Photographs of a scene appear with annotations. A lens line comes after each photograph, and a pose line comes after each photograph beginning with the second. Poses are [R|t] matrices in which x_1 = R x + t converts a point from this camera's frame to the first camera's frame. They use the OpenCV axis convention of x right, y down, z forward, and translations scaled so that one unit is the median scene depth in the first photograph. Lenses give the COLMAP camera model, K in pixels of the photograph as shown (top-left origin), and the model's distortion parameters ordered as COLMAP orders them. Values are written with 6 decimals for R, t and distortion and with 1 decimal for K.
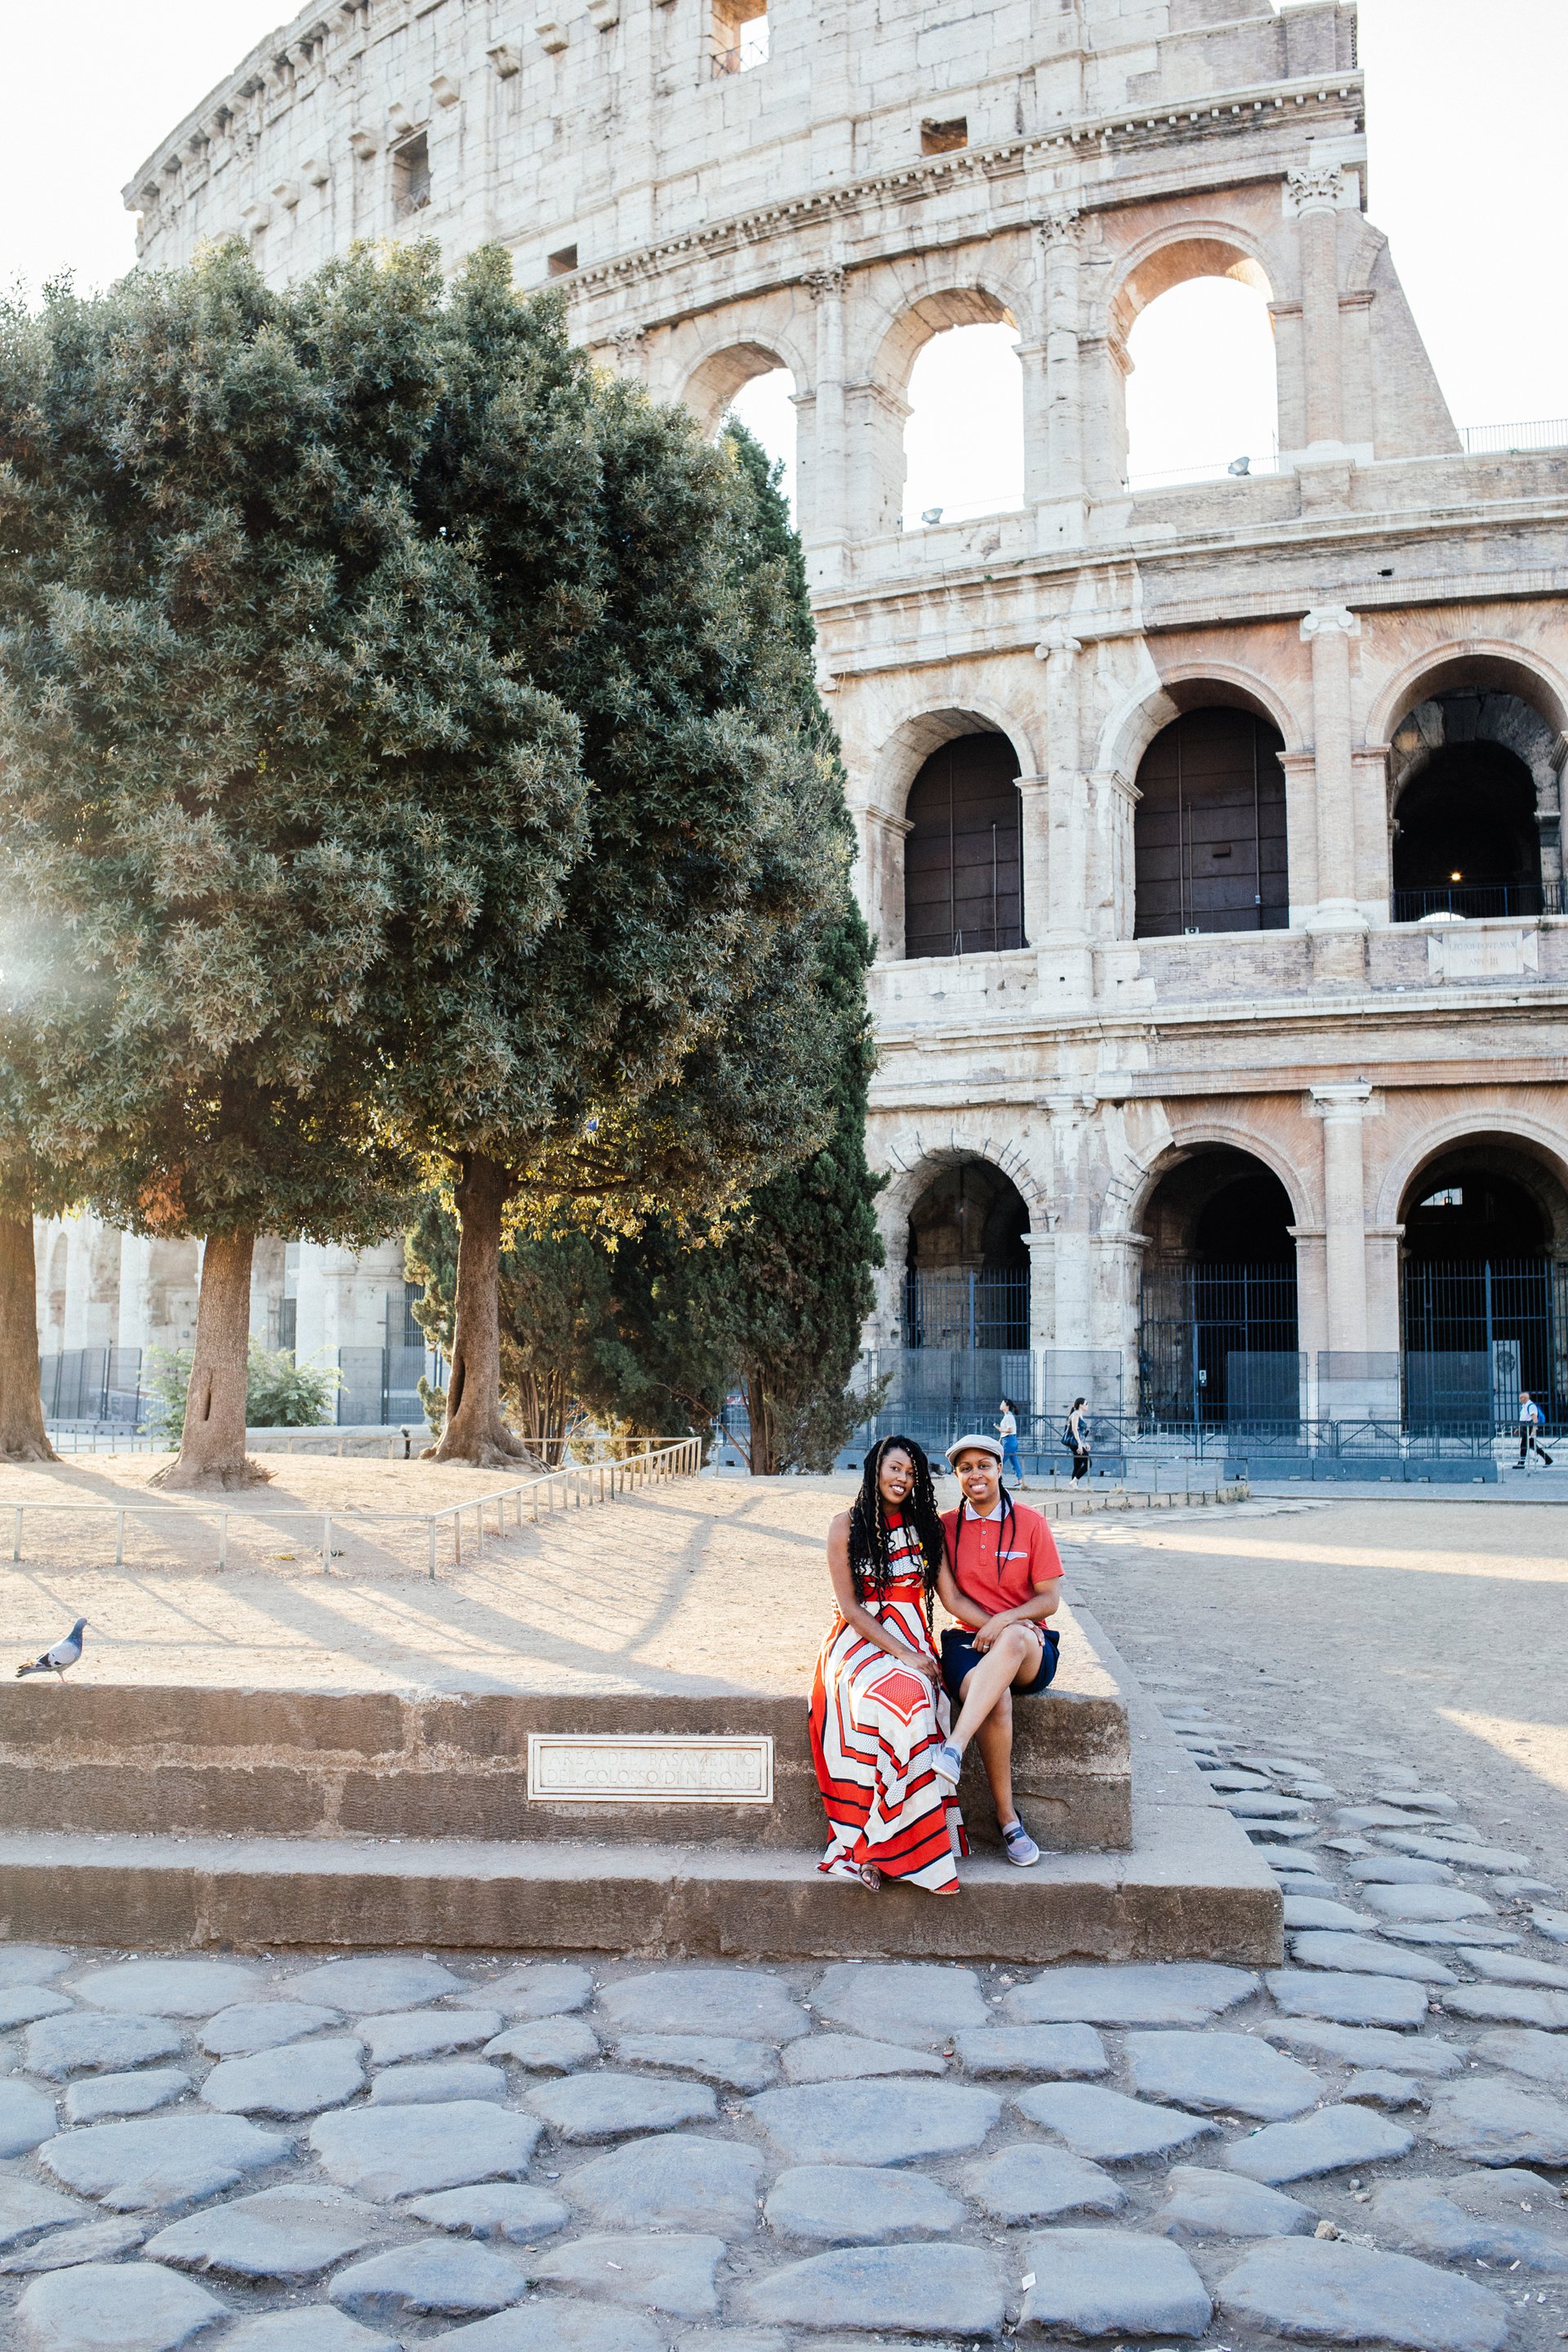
lens RADIAL K [[2255.8, 0, 778.9], [0, 2255.8, 1174.8], [0, 0, 1]] dist [-0.076279, 0.079586]
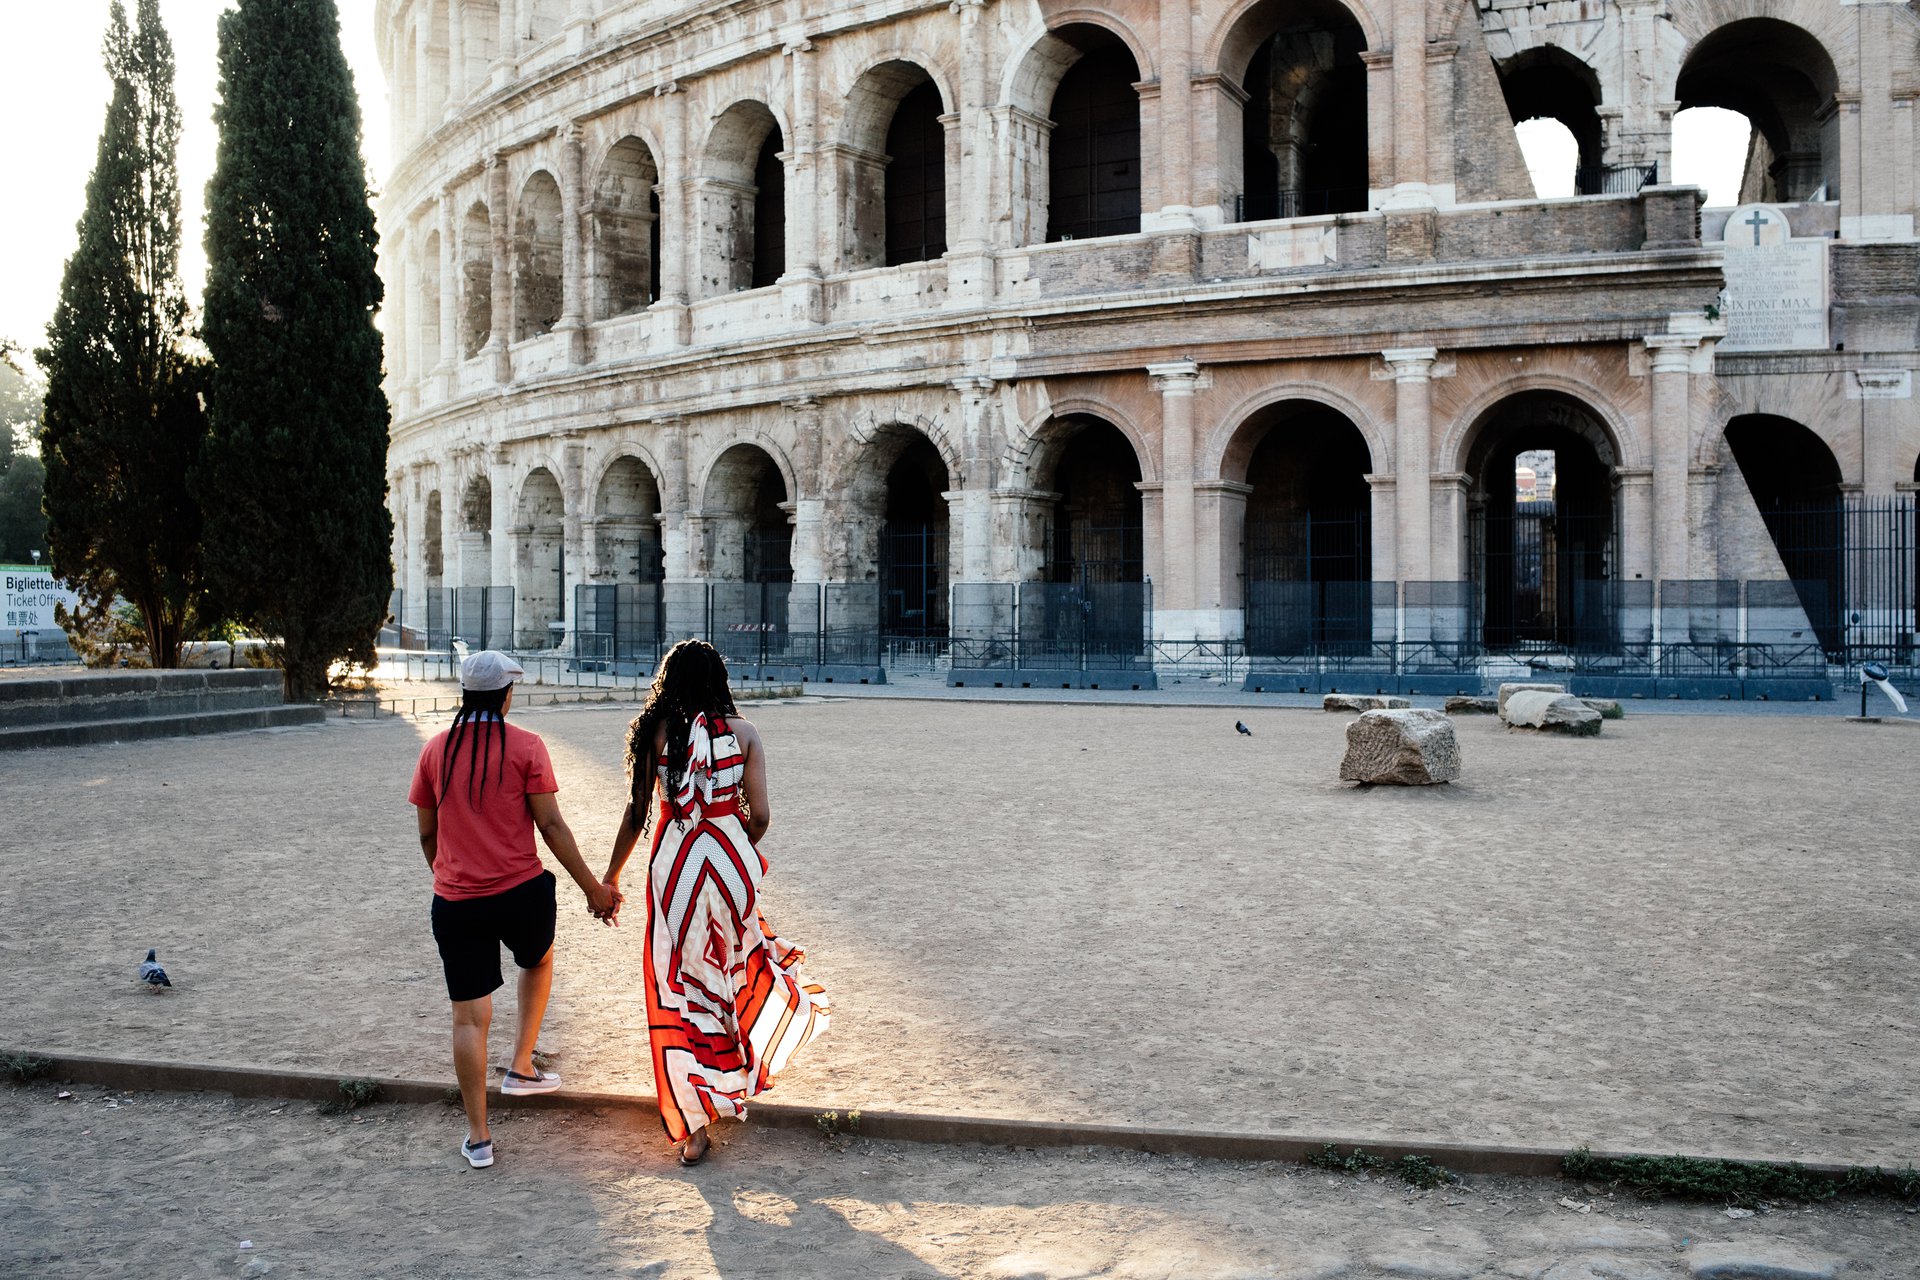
lens RADIAL K [[1841.4, 0, 964.8], [0, 1841.4, 635.0], [0, 0, 1]] dist [-0.076279, 0.079586]
pose [[0.987295, -0.003138, -0.158868, 0.279980], [0.018628, 0.995197, 0.096103, 0.007593], [0.157803, -0.097841, 0.982611, 0.005046]]
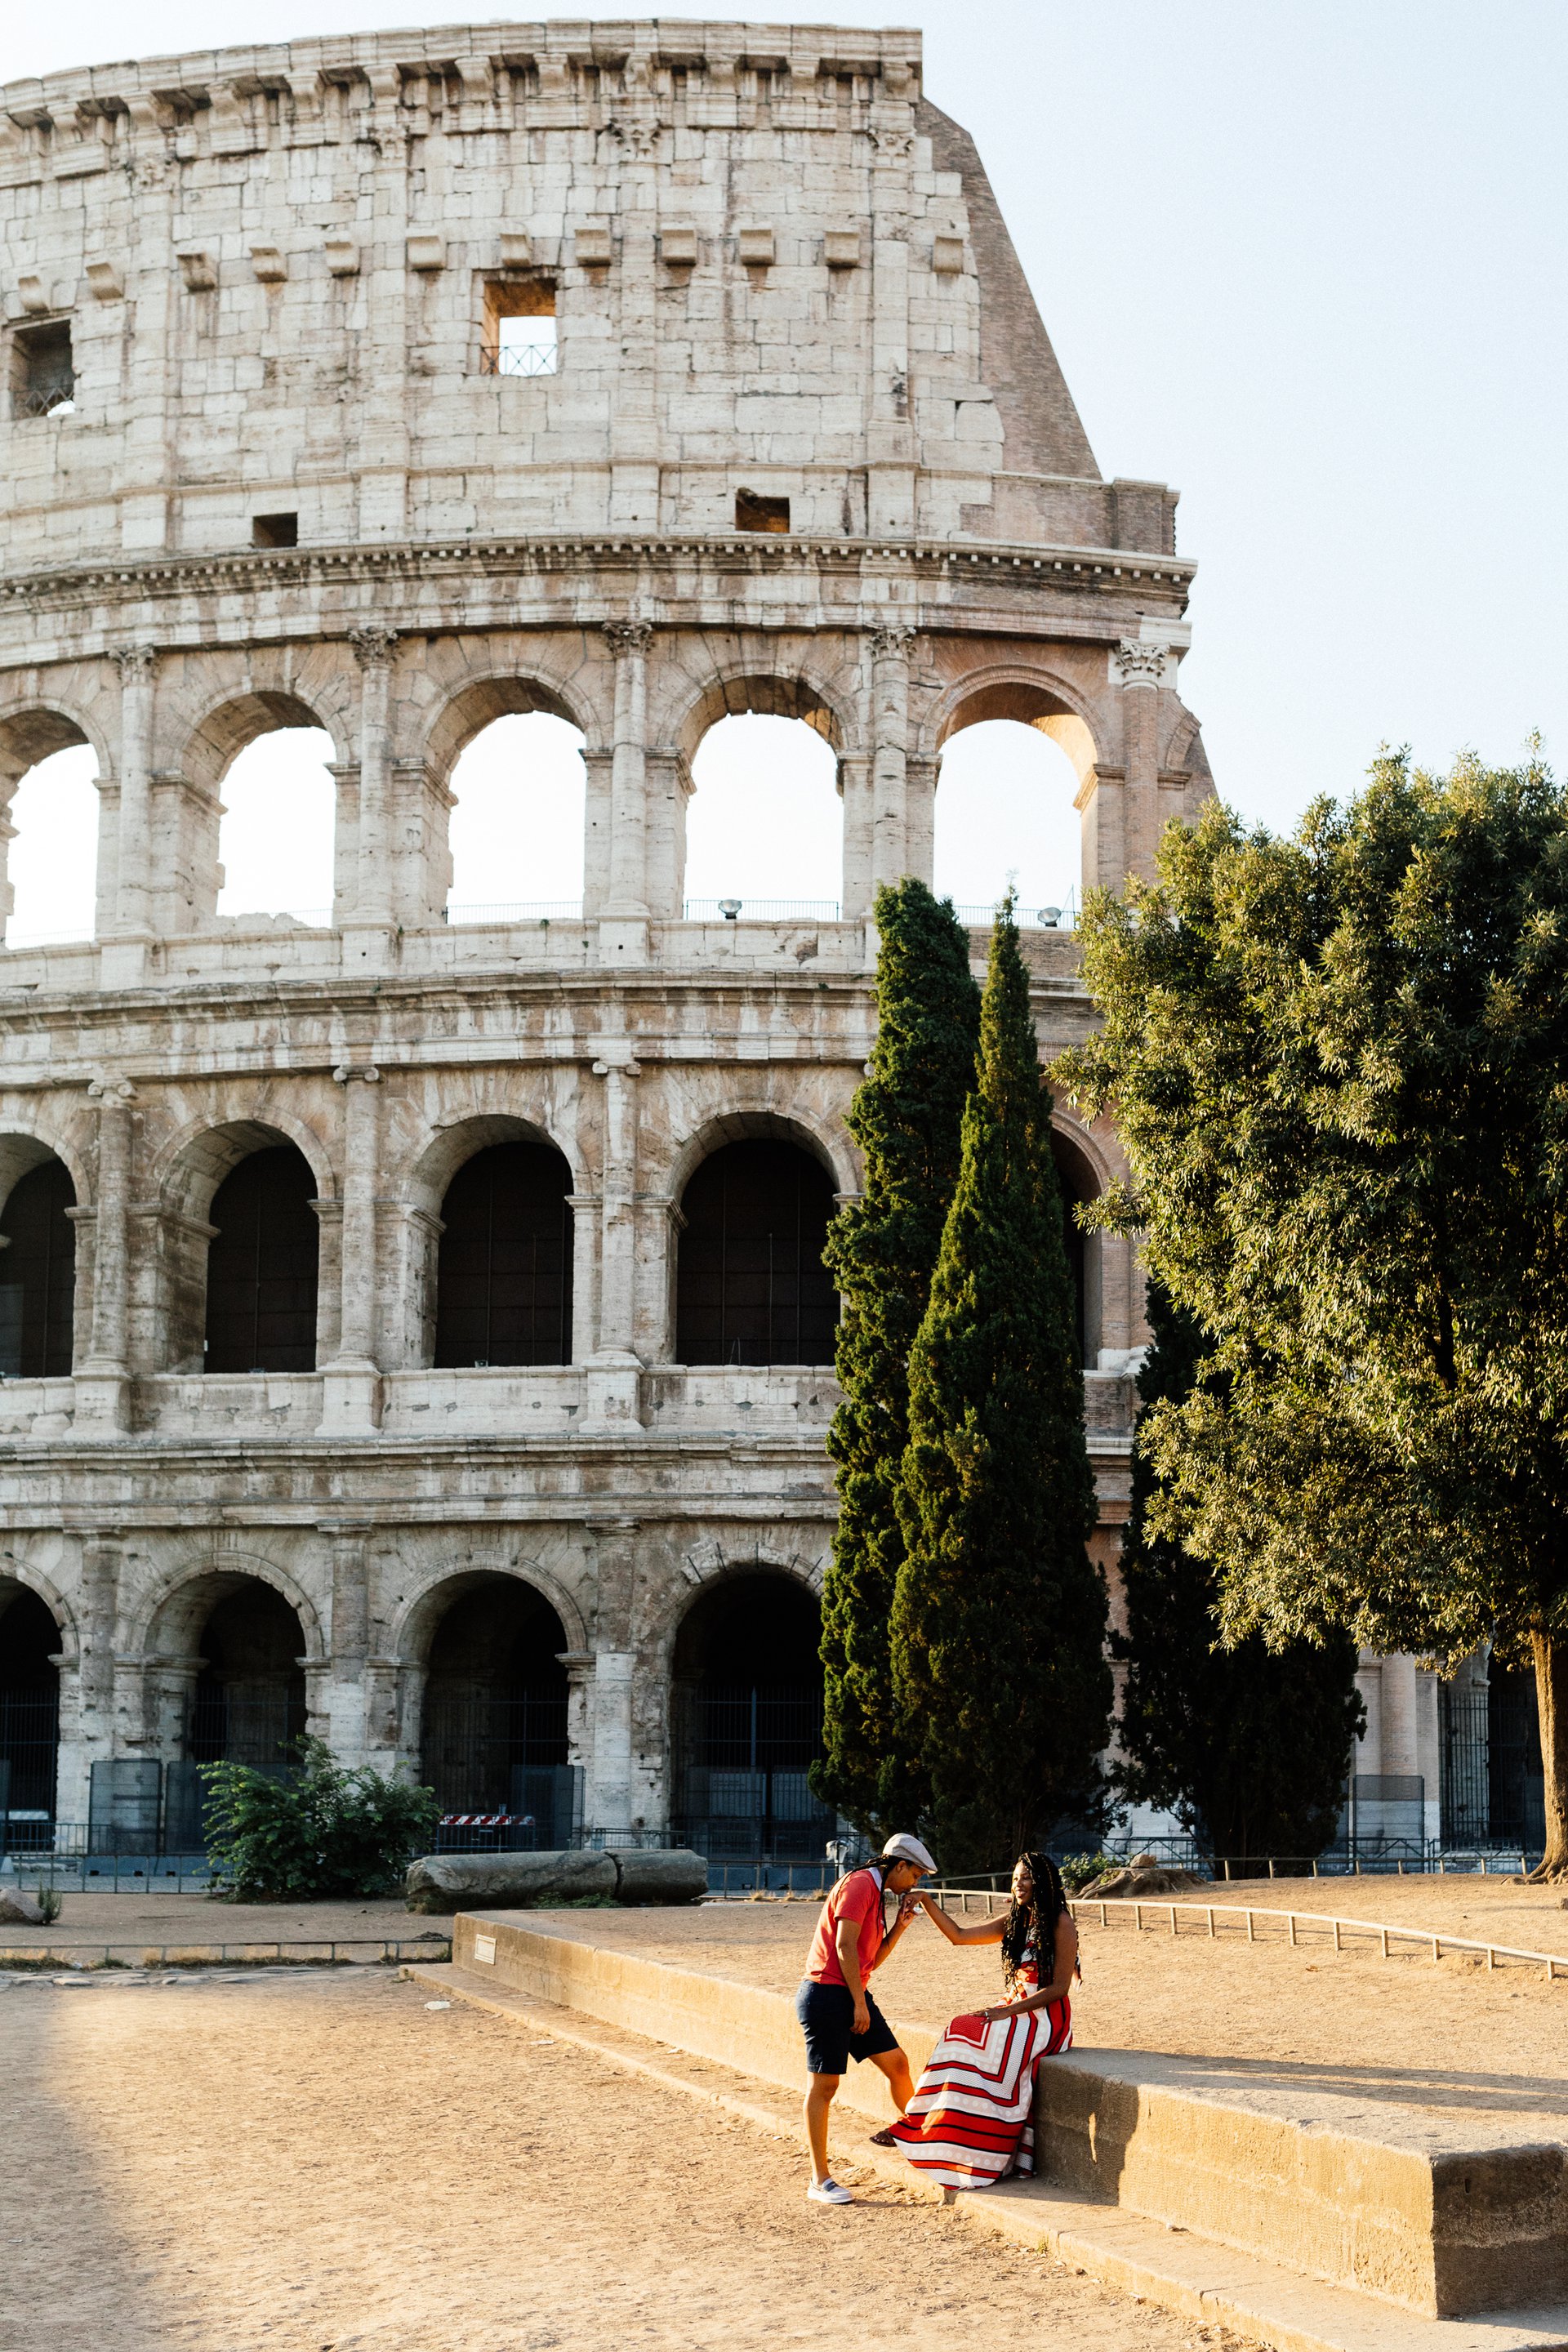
lens RADIAL K [[2395.4, 0, 1046.5], [0, 2395.4, 1601.9], [0, 0, 1]] dist [0.016335, -0.011288]
pose [[0.879260, 0.042980, 0.474399, -0.312596], [-0.042877, 0.999019, -0.011042, 0.011797], [-0.474408, -0.010632, 0.880241, 0.022662]]
